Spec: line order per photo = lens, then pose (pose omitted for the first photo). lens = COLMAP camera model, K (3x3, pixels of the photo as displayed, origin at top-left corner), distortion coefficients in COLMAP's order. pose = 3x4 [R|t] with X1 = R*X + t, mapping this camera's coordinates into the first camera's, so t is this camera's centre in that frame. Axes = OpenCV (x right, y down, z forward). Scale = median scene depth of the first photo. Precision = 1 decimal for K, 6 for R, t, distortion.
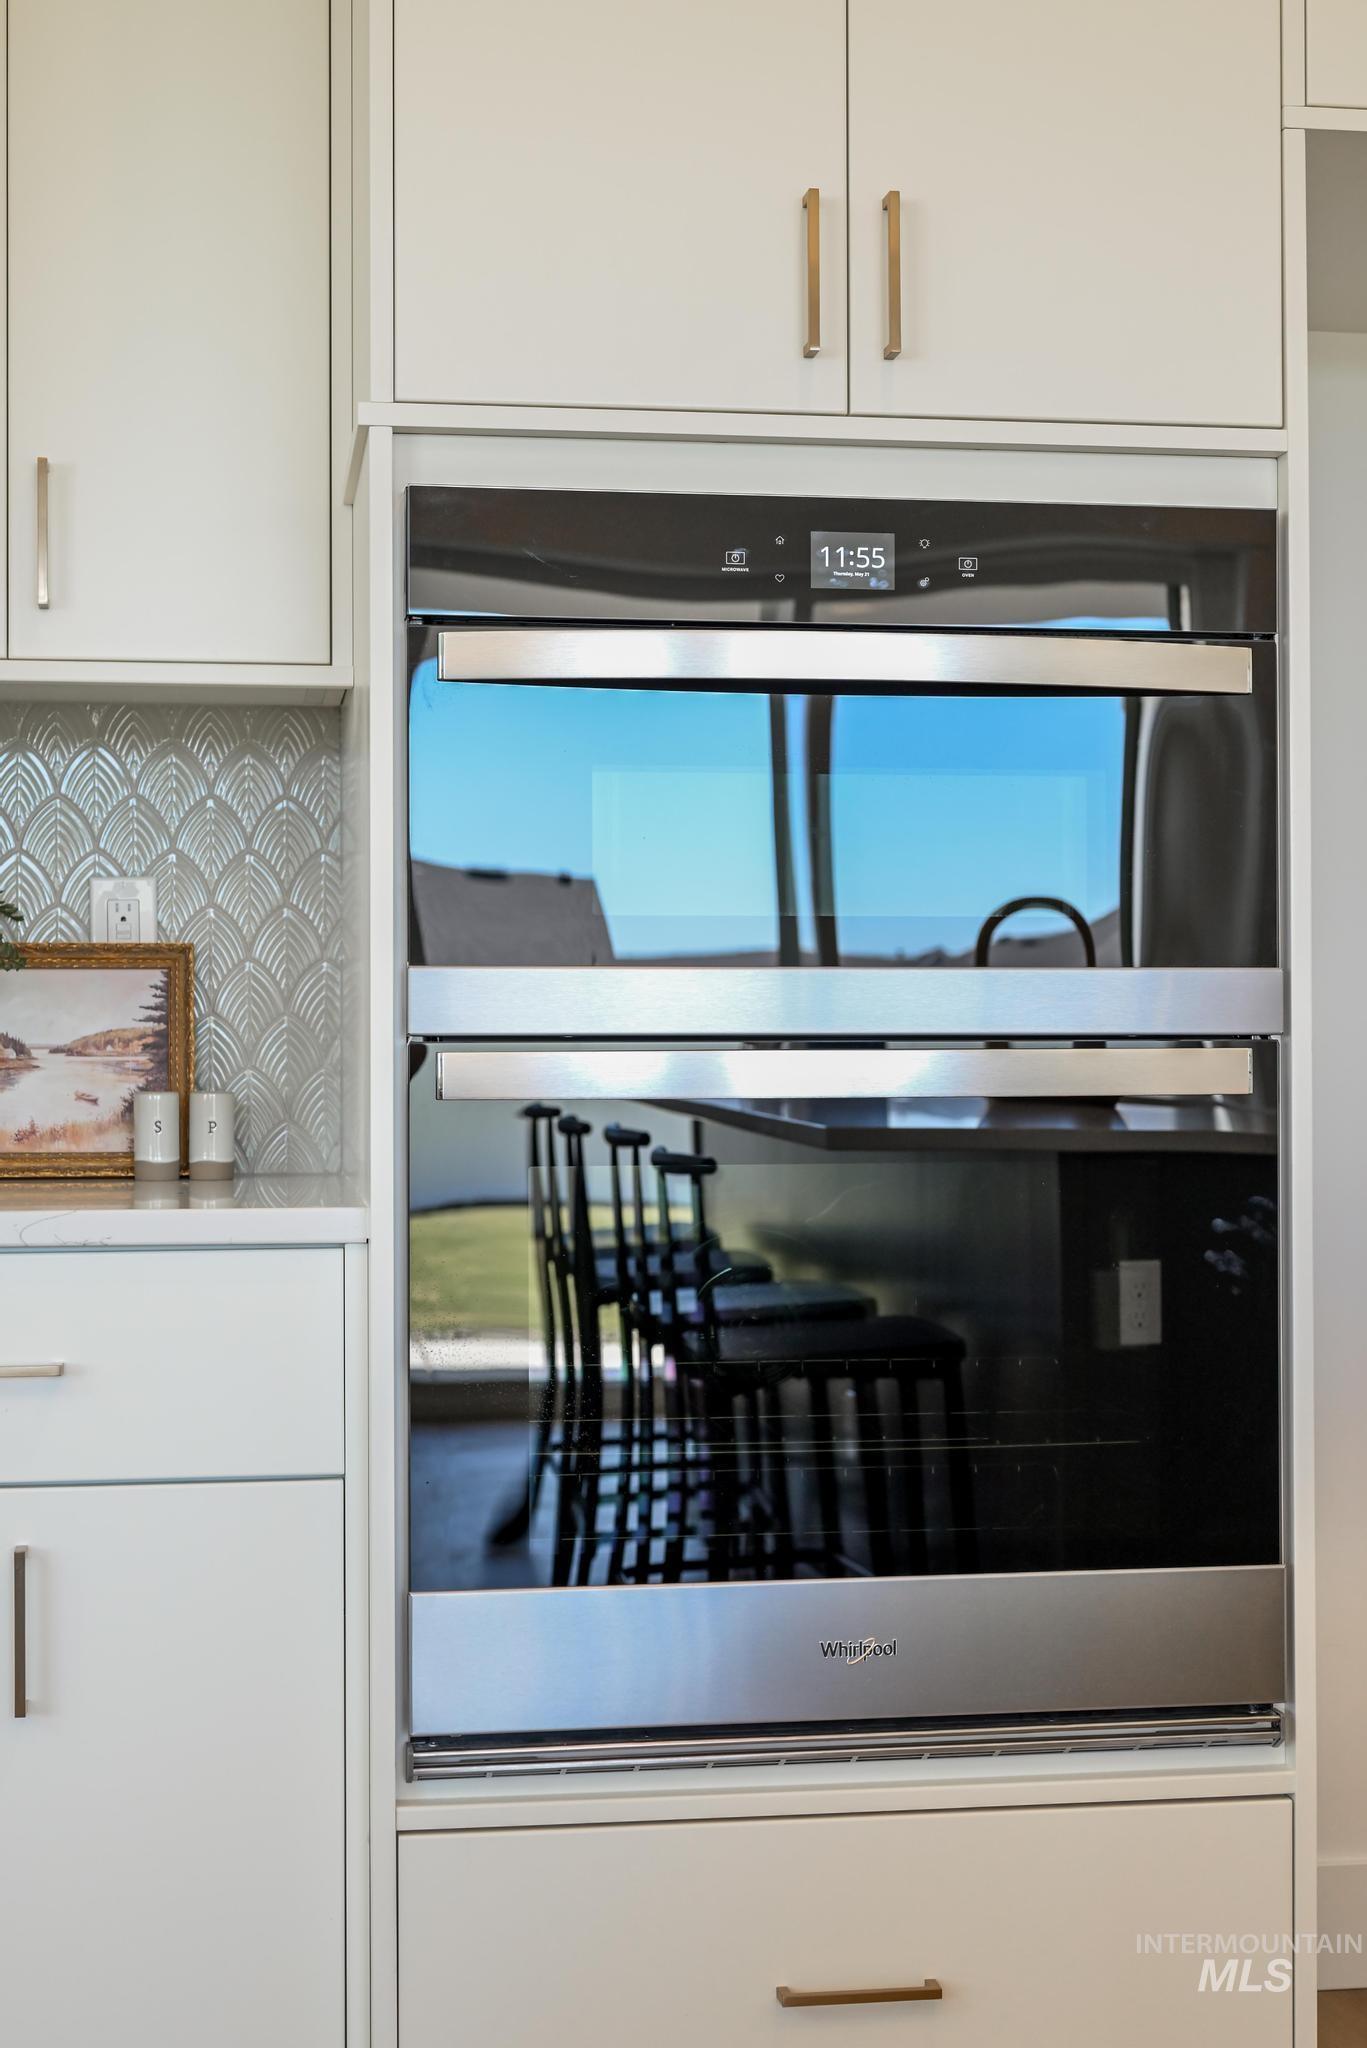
lens RADIAL K [[2961.4, 0, 684.6], [0, 2961.4, 1025.0], [0, 0, 1]] dist [-0.003554, 0.000000]
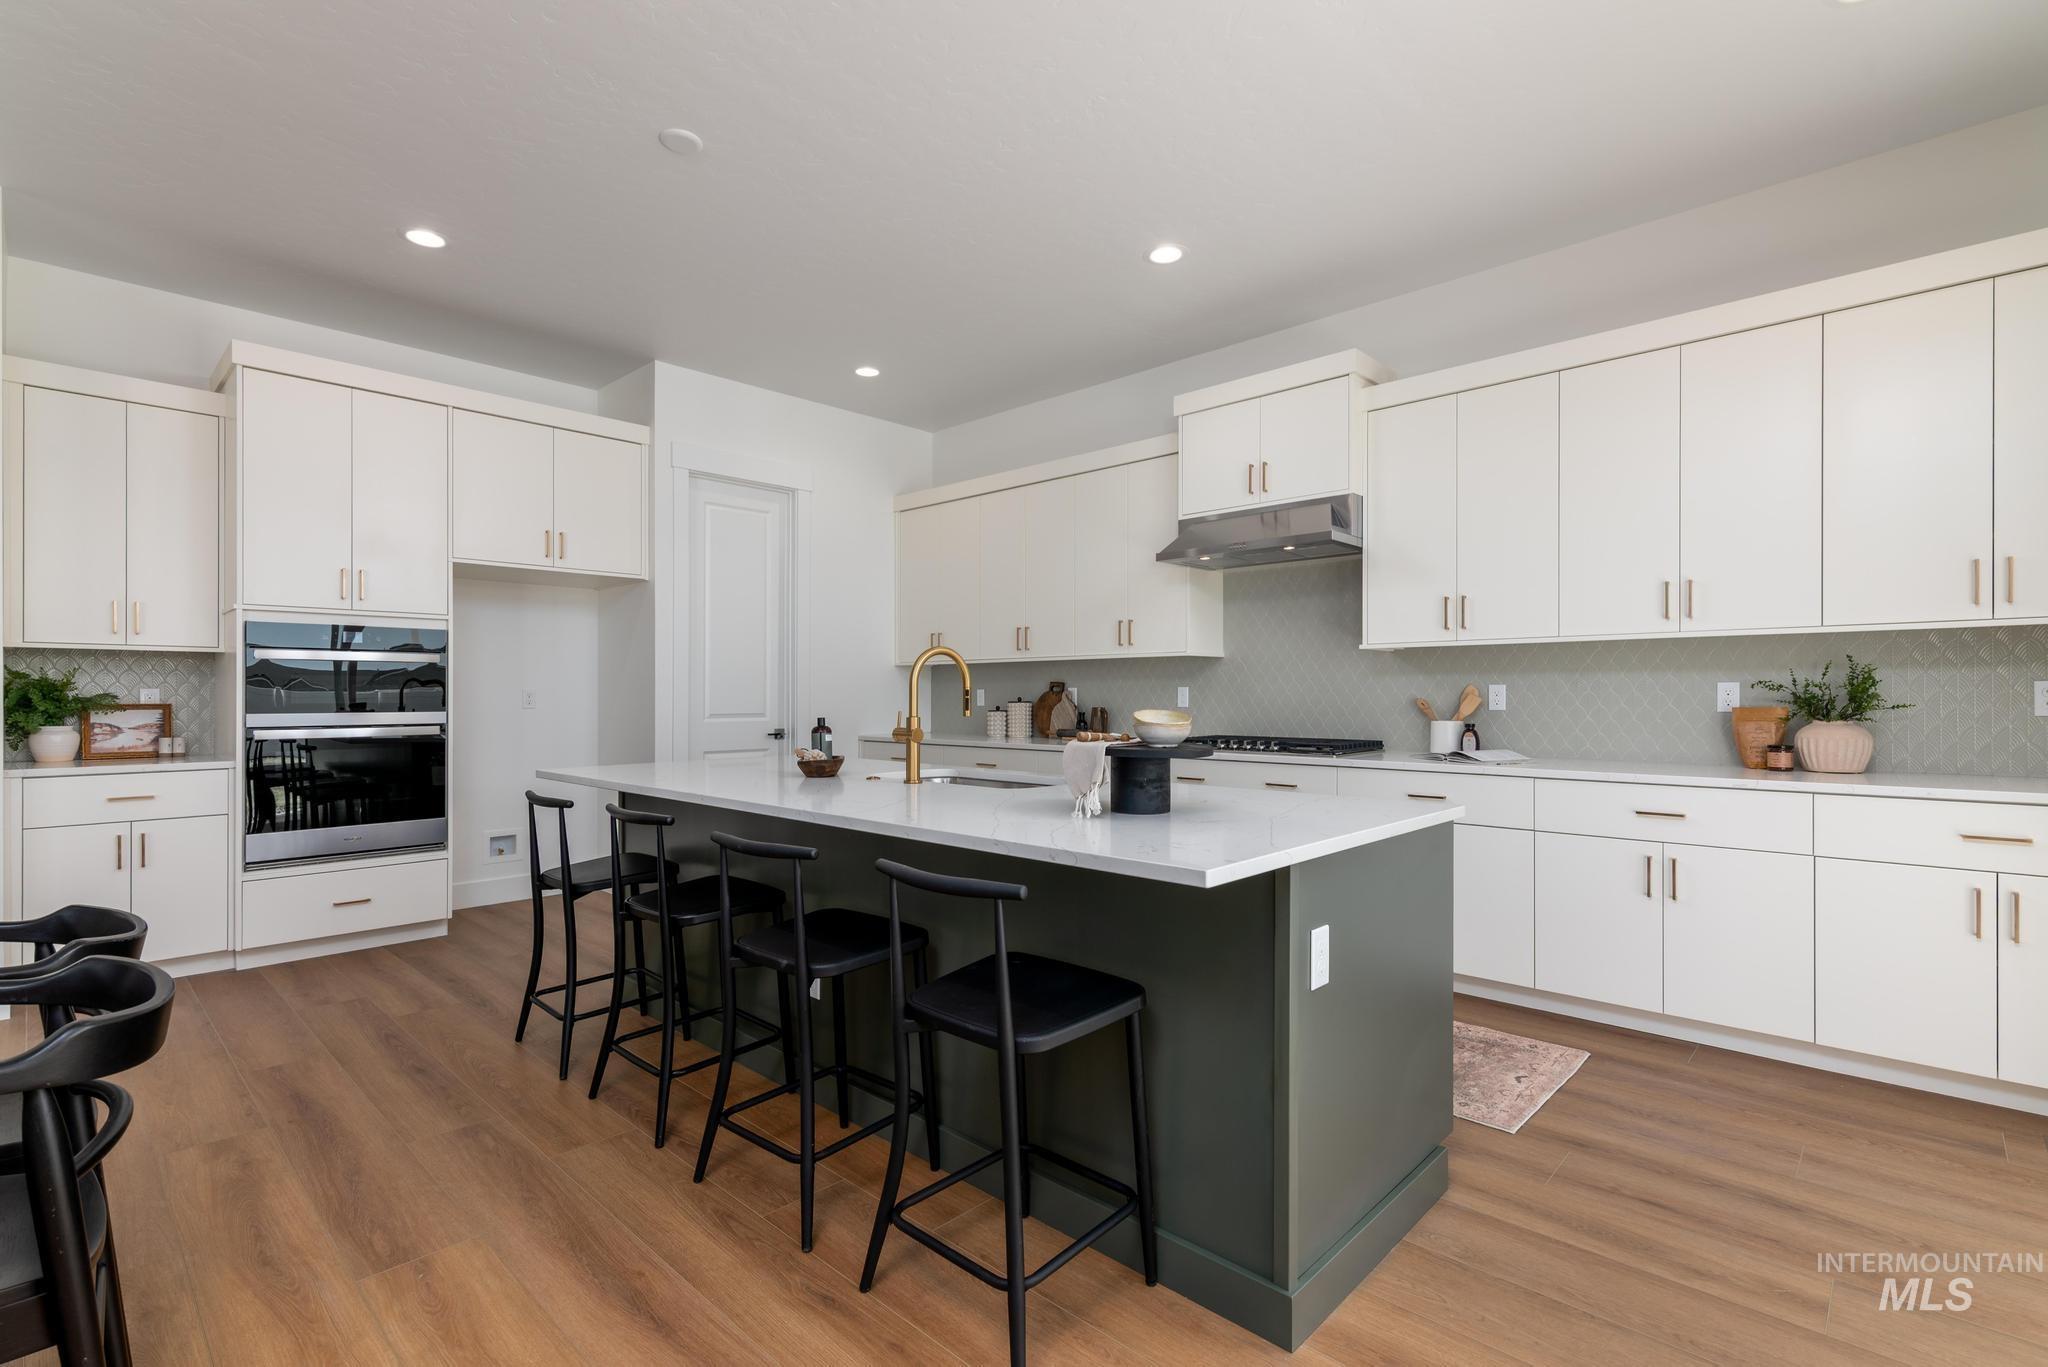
lens RADIAL K [[940.1, 0, 1027.7], [0, 940.1, 688.9], [0, 0, 1]] dist [0.003399, 0.000422]
pose [[0.787789, 0.005902, 0.615917, -0.025755], [-0.005823, 0.999981, -0.002134, -0.055000], [-0.615918, -0.001905, 0.787808, -0.923162]]
